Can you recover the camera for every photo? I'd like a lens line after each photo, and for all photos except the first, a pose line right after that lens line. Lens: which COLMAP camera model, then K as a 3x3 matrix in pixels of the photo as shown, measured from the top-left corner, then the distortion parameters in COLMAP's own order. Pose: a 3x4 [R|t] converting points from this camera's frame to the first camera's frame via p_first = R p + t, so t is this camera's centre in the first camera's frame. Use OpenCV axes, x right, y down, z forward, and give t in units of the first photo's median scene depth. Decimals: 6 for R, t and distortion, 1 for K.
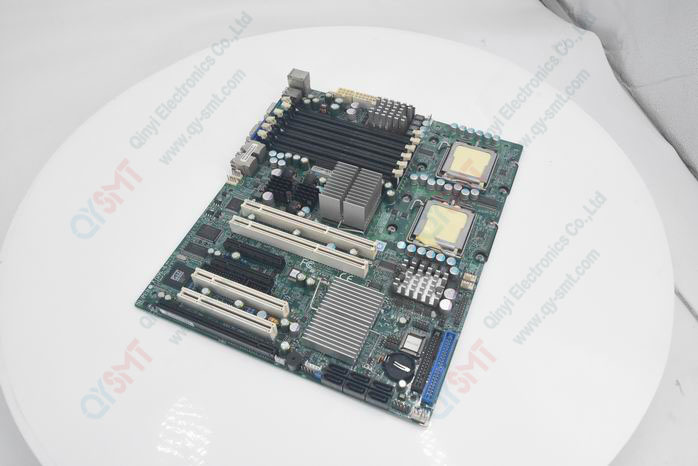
lens RADIAL K [[536.0, 0, 349.0], [0, 536.0, 244.0], [0, 0, 1]] dist [-0.076273, 0.000201]
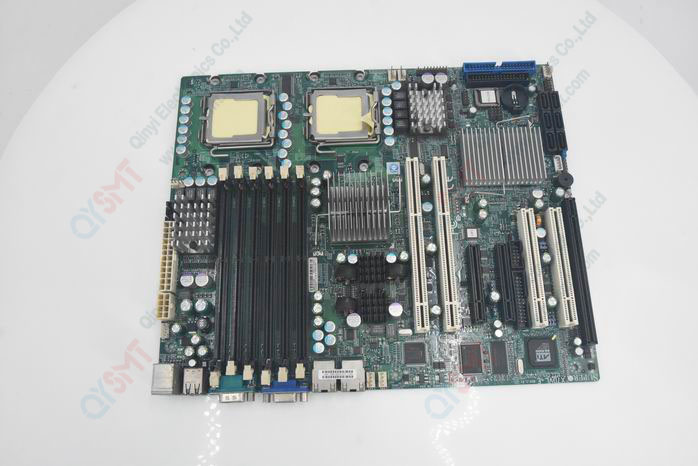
lens RADIAL K [[536.0, 0, 349.0], [0, 536.0, 244.0], [0, 0, 1]] dist [-0.076273, 0.000201]
pose [[-0.421083, -0.858966, 0.291320, -0.263636], [0.747993, -0.147189, 0.647180, -0.611505], [-0.513026, 0.490422, 0.704479, 0.457201]]
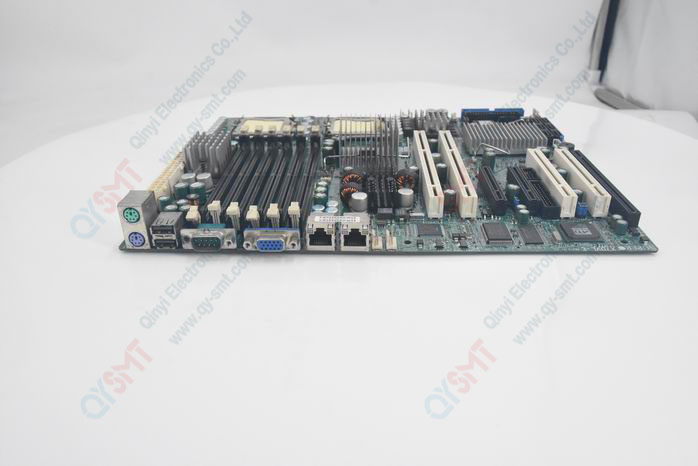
lens RADIAL K [[536.0, 0, 349.0], [0, 536.0, 244.0], [0, 0, 1]] dist [-0.076273, 0.000201]
pose [[-0.368690, -0.447972, 0.814487, -0.714701], [0.763397, 0.354017, 0.540275, -0.492954], [-0.530370, 0.820971, 0.211458, 0.945982]]
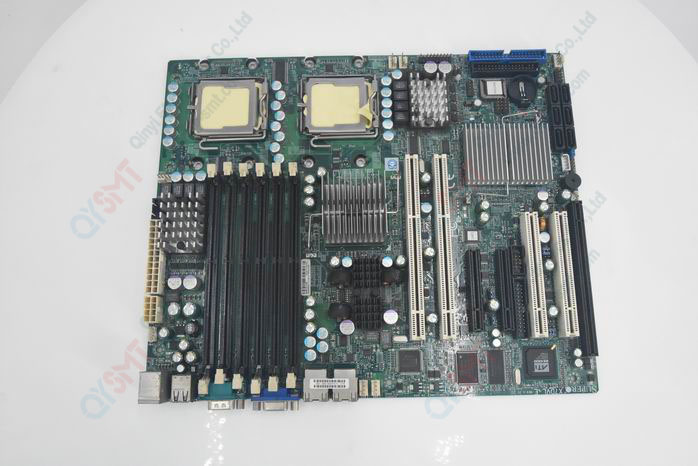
lens RADIAL K [[536.0, 0, 349.0], [0, 536.0, 244.0], [0, 0, 1]] dist [-0.076273, 0.000201]
pose [[-0.408514, -0.885100, 0.222969, -0.202528], [0.750685, -0.186840, 0.633690, -0.572961], [-0.519219, 0.426250, 0.740758, 0.448495]]
